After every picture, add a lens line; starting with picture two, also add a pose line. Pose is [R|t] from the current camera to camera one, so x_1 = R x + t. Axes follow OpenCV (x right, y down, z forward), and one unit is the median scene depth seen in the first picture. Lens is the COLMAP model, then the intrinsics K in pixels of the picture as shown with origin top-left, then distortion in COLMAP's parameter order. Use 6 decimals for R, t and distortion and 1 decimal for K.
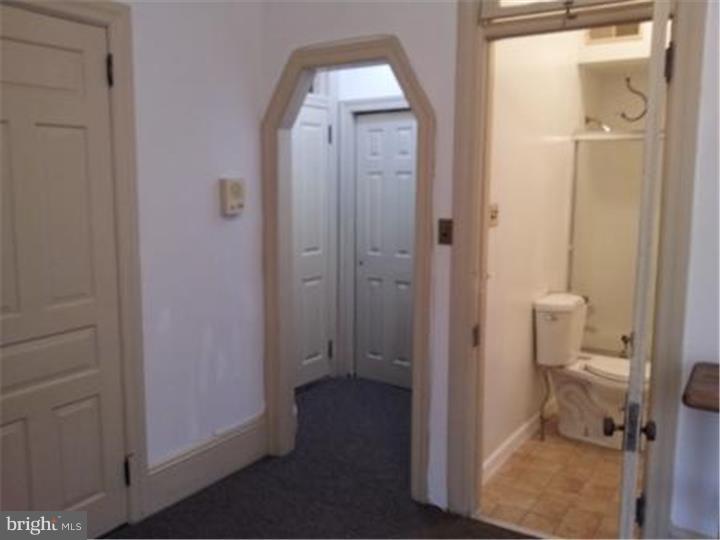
lens RADIAL K [[655.9, 0, 356.6], [0, 655.9, 263.7], [0, 0, 1]] dist [0.013411, -0.008690]
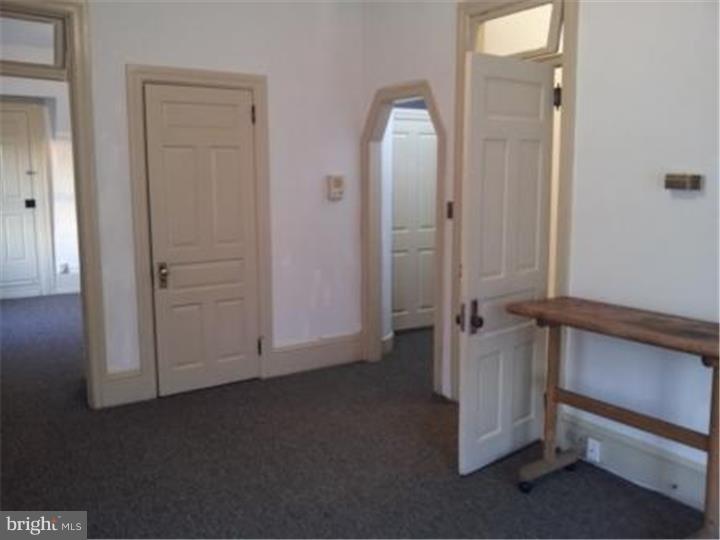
lens RADIAL K [[647.7, 0, 360.4], [0, 647.7, 268.1], [0, 0, 1]] dist [0.000580, -0.010880]
pose [[0.917293, 0.052382, -0.394753, 0.502803], [-0.045740, 0.998609, 0.026225, 0.050360], [0.395577, -0.006000, 0.918413, -0.410847]]
